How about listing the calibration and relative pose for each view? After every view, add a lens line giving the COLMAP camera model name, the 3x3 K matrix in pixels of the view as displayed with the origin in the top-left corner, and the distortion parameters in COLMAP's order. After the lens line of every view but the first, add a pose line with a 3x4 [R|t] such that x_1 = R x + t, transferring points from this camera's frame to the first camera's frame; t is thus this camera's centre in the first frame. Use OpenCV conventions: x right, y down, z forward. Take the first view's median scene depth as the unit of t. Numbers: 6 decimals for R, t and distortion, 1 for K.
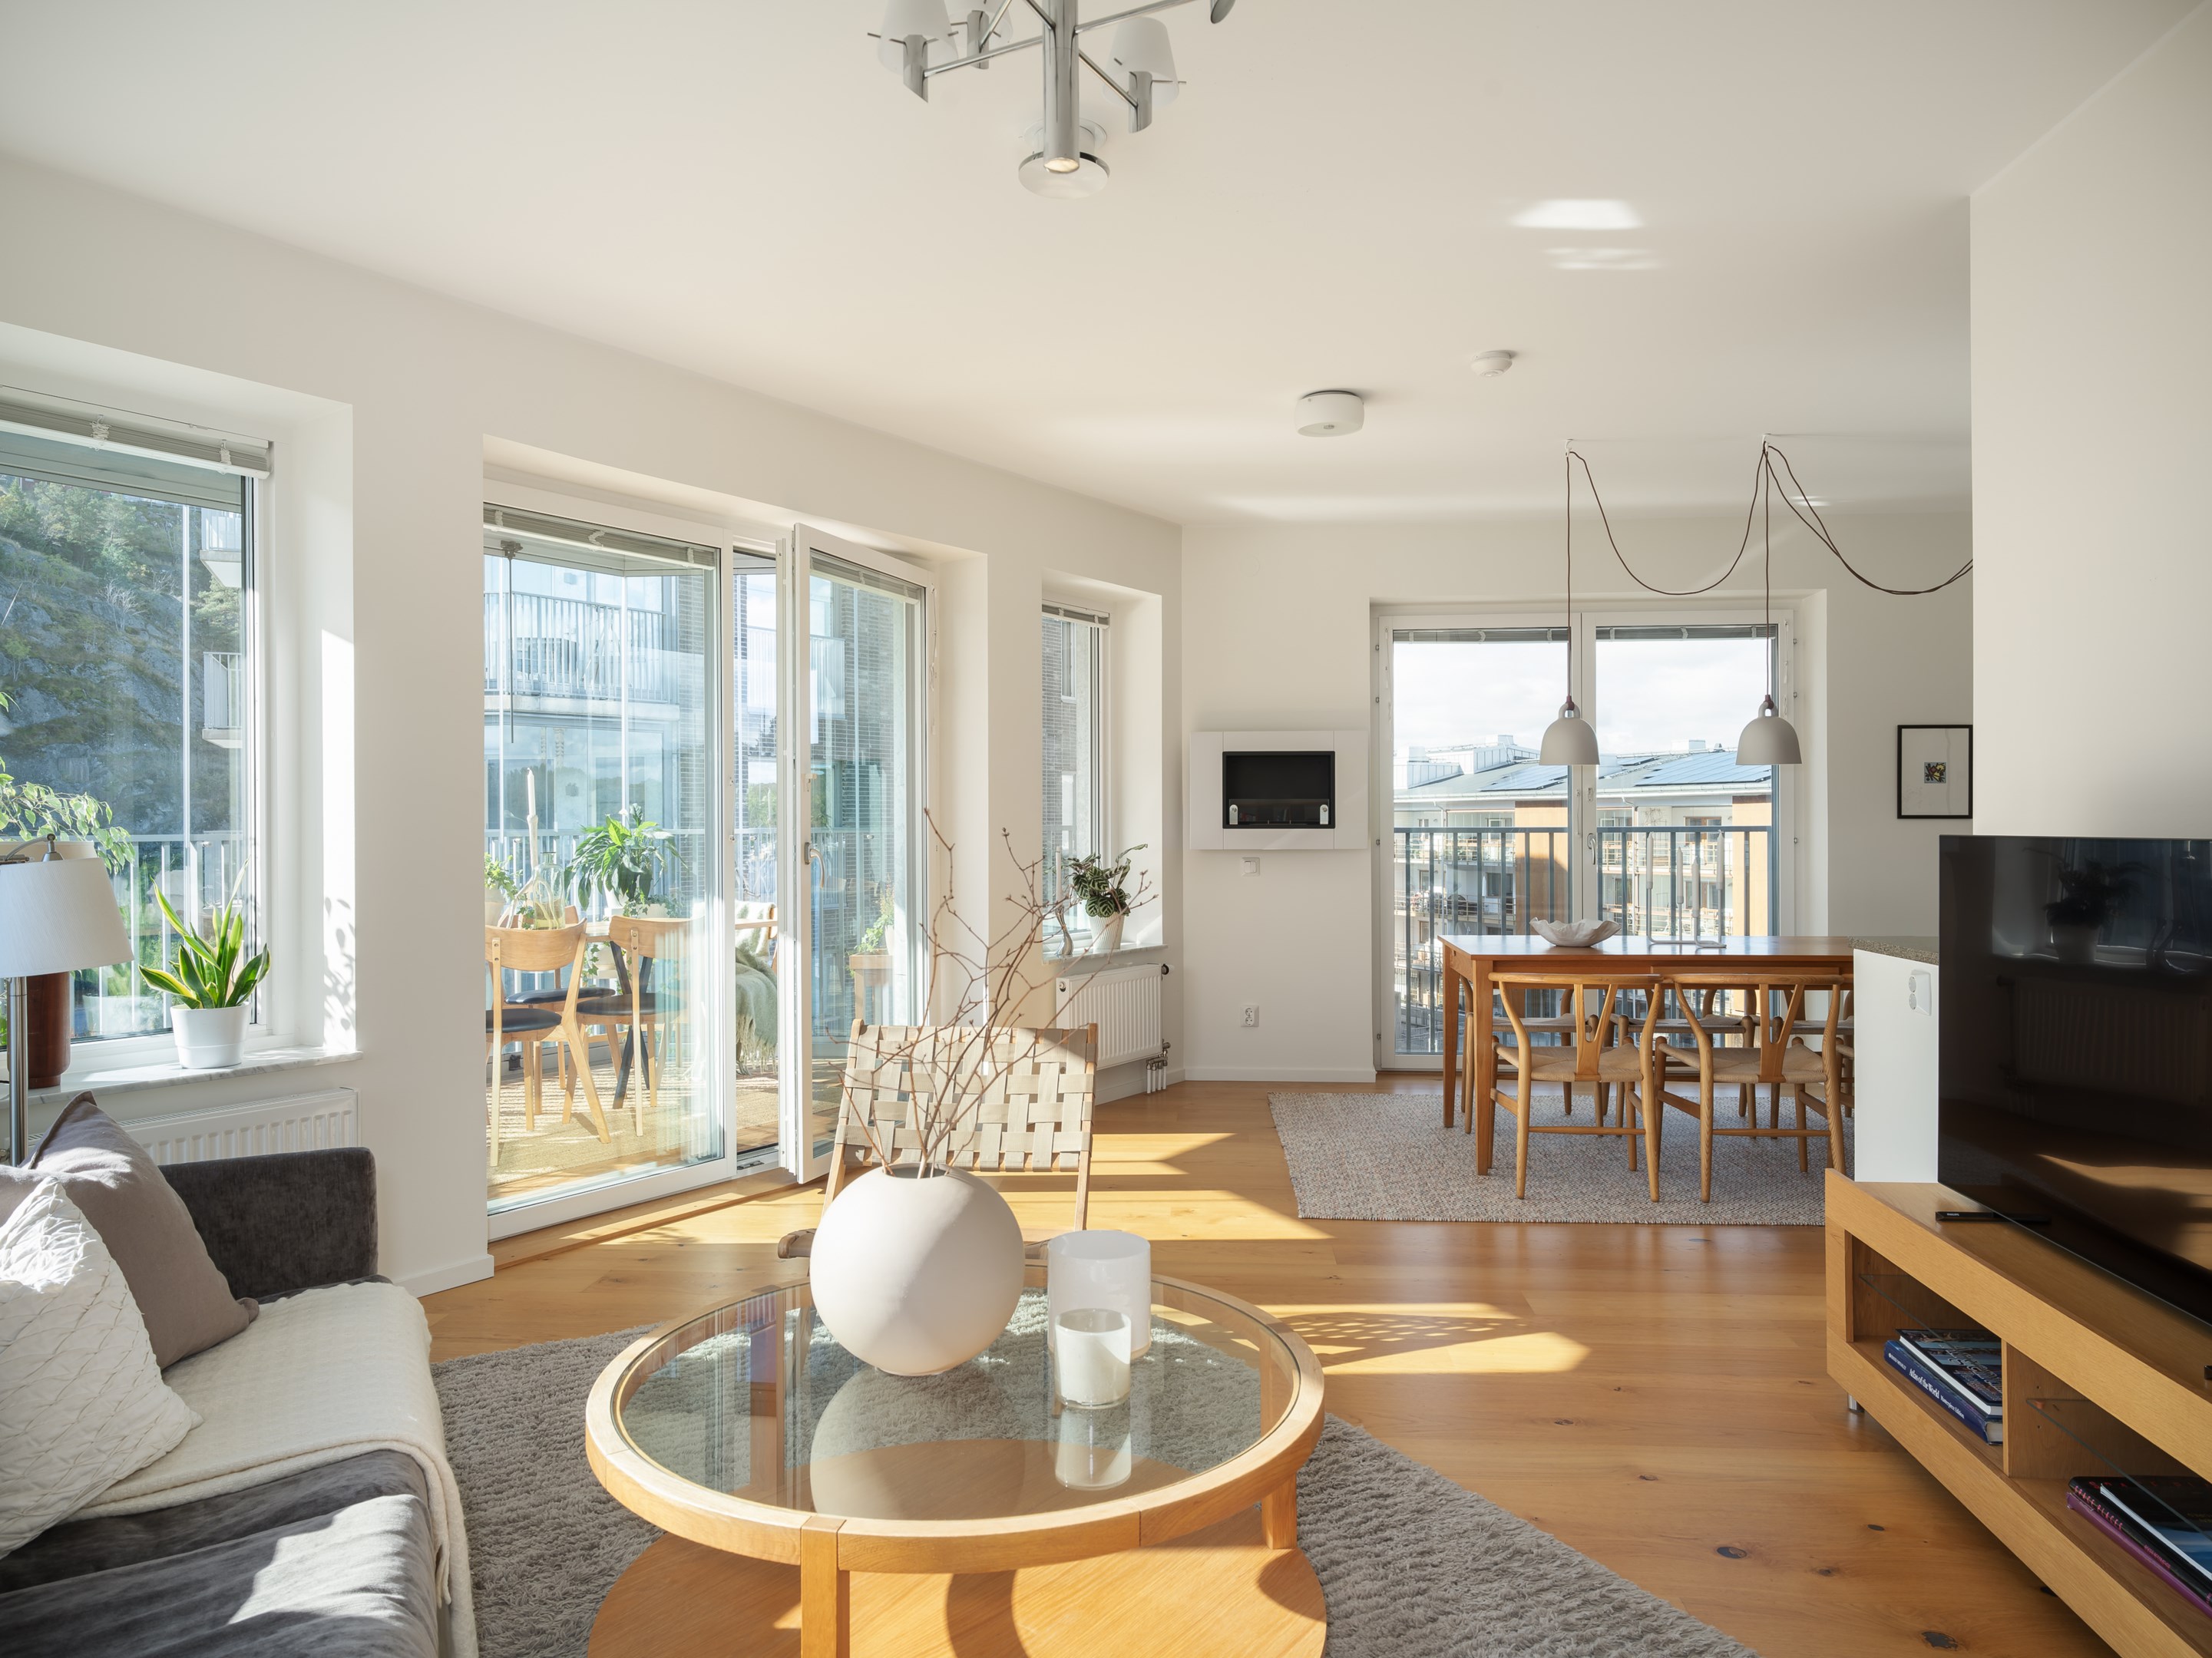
lens RADIAL K [[1453.8, 0, 1107.9], [0, 1453.8, 822.5], [0, 0, 1]] dist [0.000589, -0.001224]
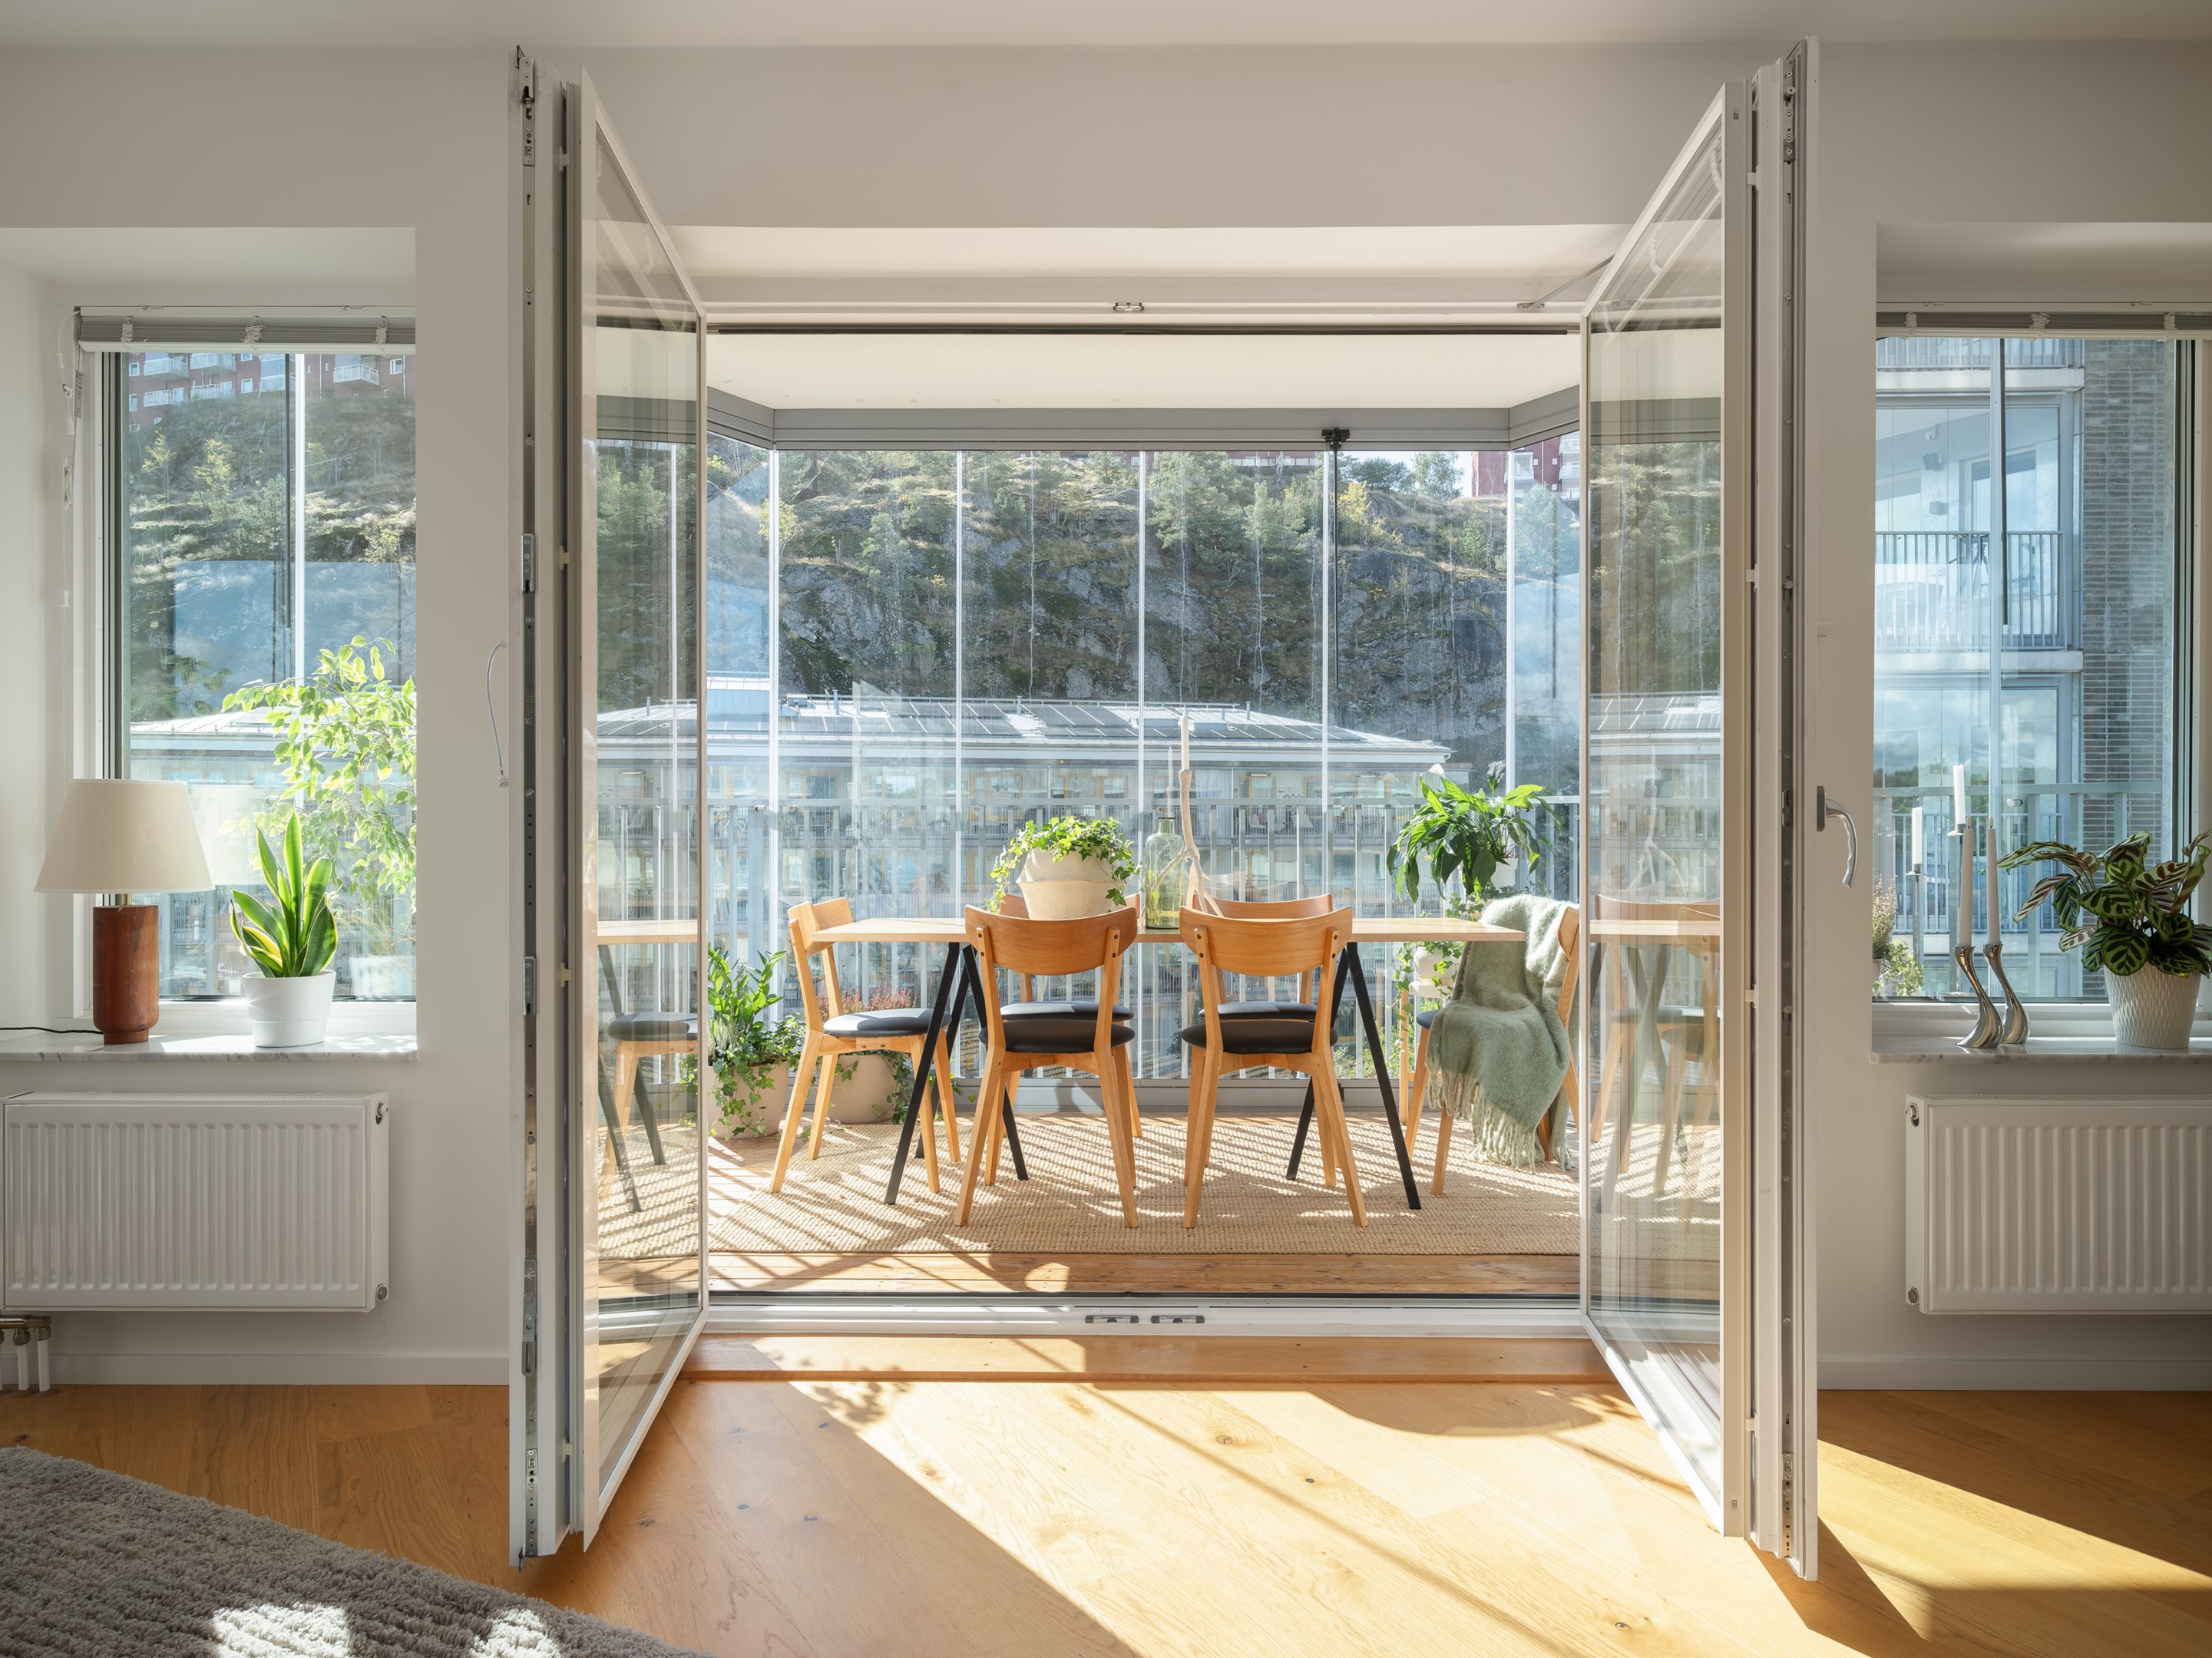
lens RADIAL K [[1473.9, 0, 1143.7], [0, 1473.9, 828.9], [0, 0, 1]] dist [0.001023, 0.003867]
pose [[0.559232, 0.010123, -0.828949, 0.254587], [-0.003146, 0.999944, 0.010089, 0.020085], [0.829005, -0.003034, 0.559233, 0.615415]]
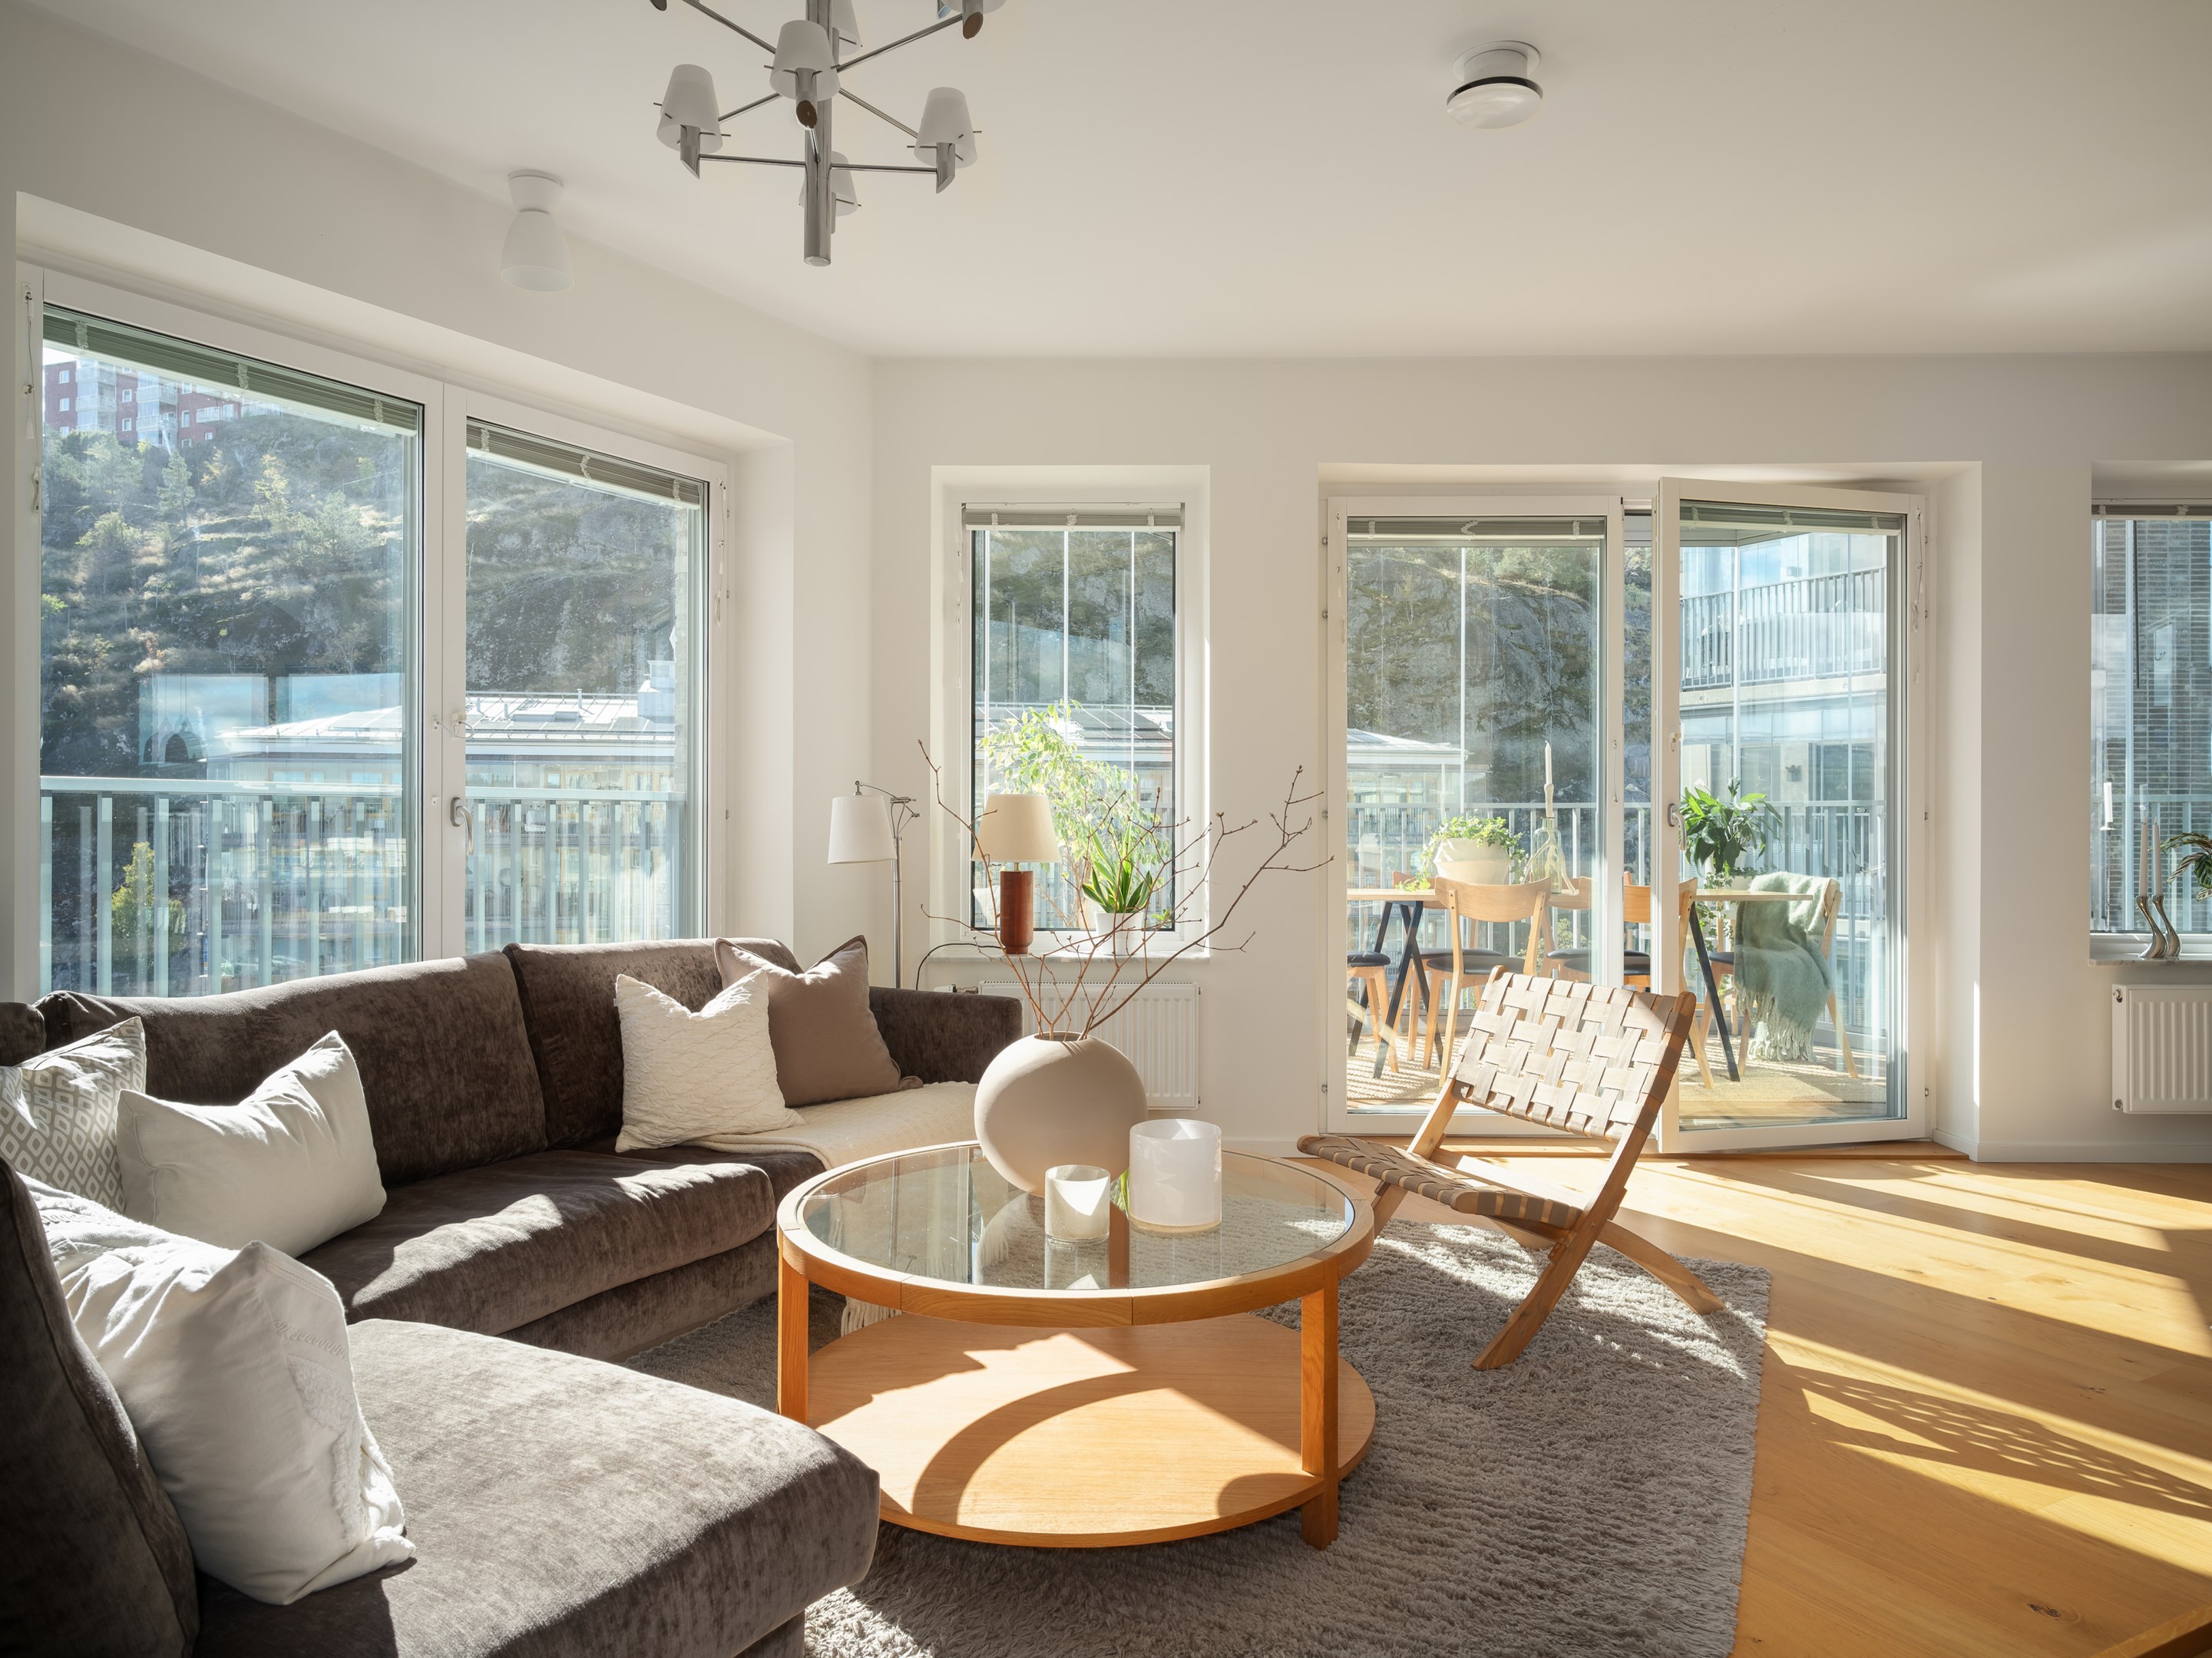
lens RADIAL K [[1453.8, 0, 1107.9], [0, 1453.8, 822.5], [0, 0, 1]] dist [0.000589, -0.001224]
pose [[0.548042, 0.007792, -0.836415, 0.371820], [-0.003836, 0.999970, 0.006802, 0.019324], [0.836442, -0.000519, 0.548055, 0.140187]]
